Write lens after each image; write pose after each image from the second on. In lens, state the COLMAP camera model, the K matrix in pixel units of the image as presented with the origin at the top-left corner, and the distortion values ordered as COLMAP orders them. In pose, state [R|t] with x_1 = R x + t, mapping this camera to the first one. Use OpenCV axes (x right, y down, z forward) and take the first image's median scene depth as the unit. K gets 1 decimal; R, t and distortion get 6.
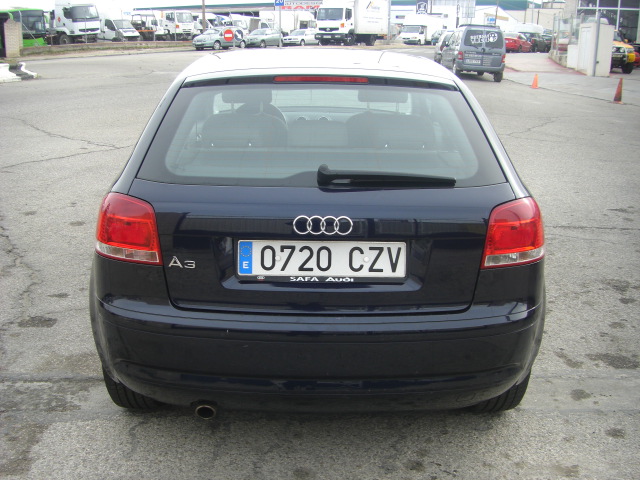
lens RADIAL K [[712.8, 0, 301.1], [0, 712.8, 264.4], [0, 0, 1]] dist [-0.152544, 0.039453]
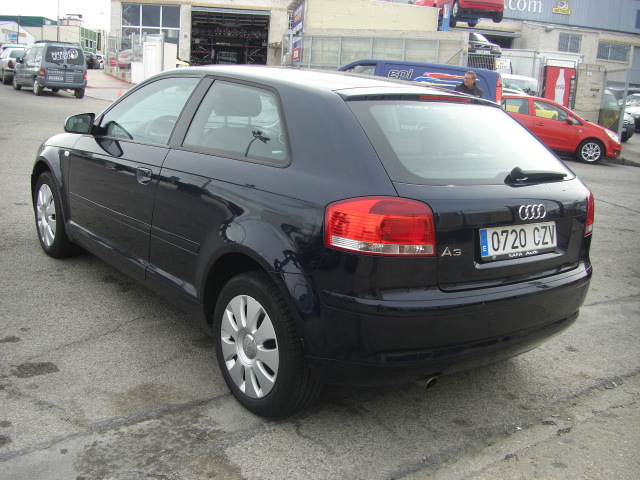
lens RADIAL K [[712.8, 0, 301.1], [0, 712.8, 264.4], [0, 0, 1]] dist [-0.152544, 0.039453]
pose [[0.799018, -0.111297, 0.590917, -0.818880], [0.124565, 0.992041, 0.018414, -0.026412], [-0.588263, 0.058895, 0.806522, 0.154718]]
